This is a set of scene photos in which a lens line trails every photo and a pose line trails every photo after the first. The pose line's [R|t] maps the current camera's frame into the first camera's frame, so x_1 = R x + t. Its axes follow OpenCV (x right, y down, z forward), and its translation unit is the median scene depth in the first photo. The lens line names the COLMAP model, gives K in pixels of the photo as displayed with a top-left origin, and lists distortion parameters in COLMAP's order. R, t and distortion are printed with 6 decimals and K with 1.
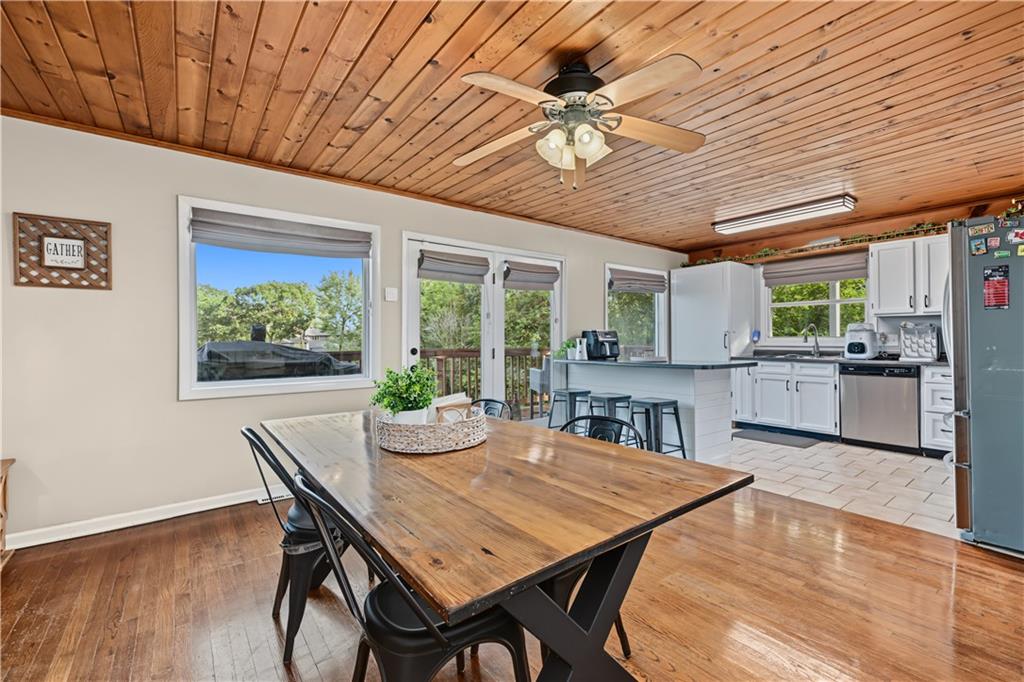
lens RADIAL K [[439.1, 0, 508.0], [0, 439.1, 336.7], [0, 0, 1]] dist [0.004868, 0.000699]
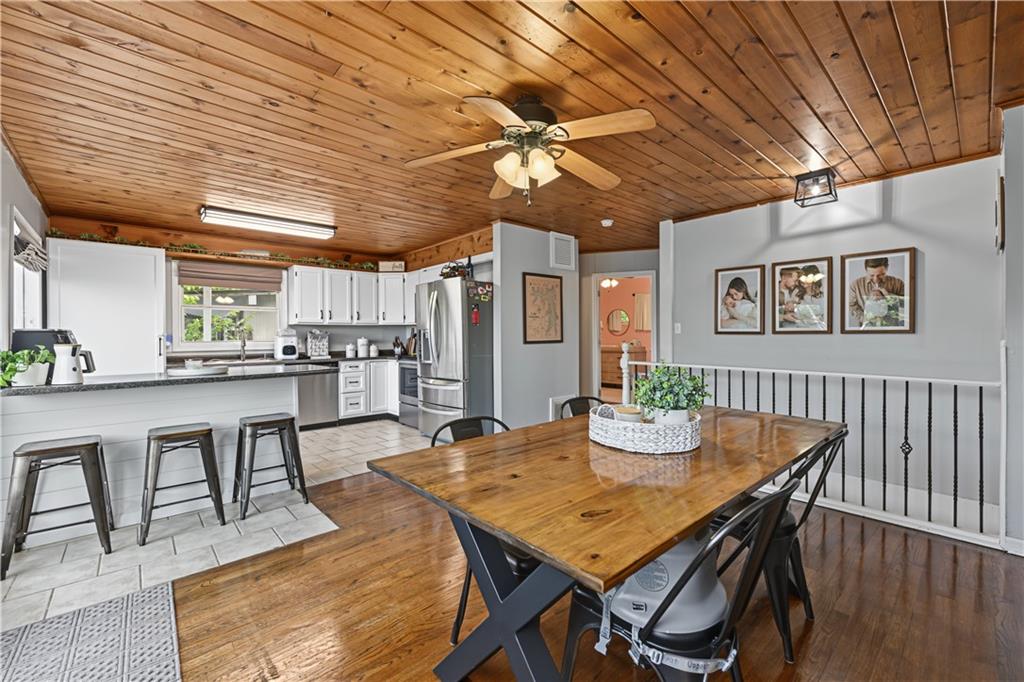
lens RADIAL K [[430.7, 0, 511.9], [0, 430.7, 338.3], [0, 0, 1]] dist [0.003283, -0.000074]
pose [[-0.085445, 0.004794, 0.996331, -0.409986], [0.006189, 0.999972, -0.004280, 0.002380], [-0.996324, 0.005800, -0.085473, 0.494761]]
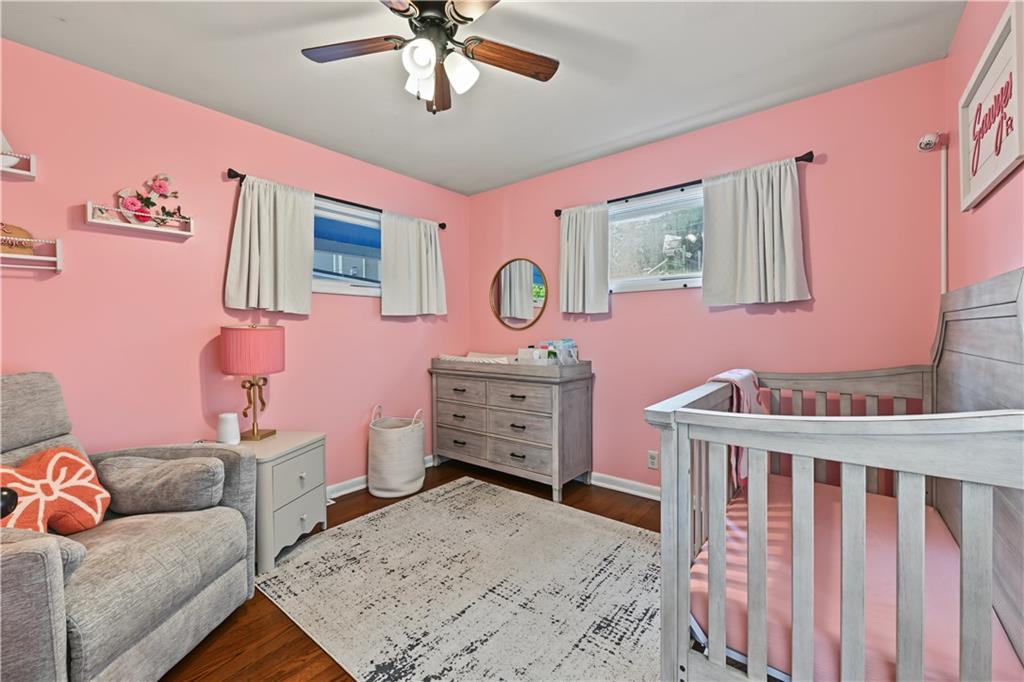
lens RADIAL K [[409.1, 0, 512.7], [0, 409.1, 335.1], [0, 0, 1]] dist [0.000544, 0.000547]
pose [[-0.236001, 0.006411, 0.971732, 0.890752], [0.008469, 0.999954, -0.004540, -0.003126], [-0.971716, 0.007159, -0.236044, -0.004050]]
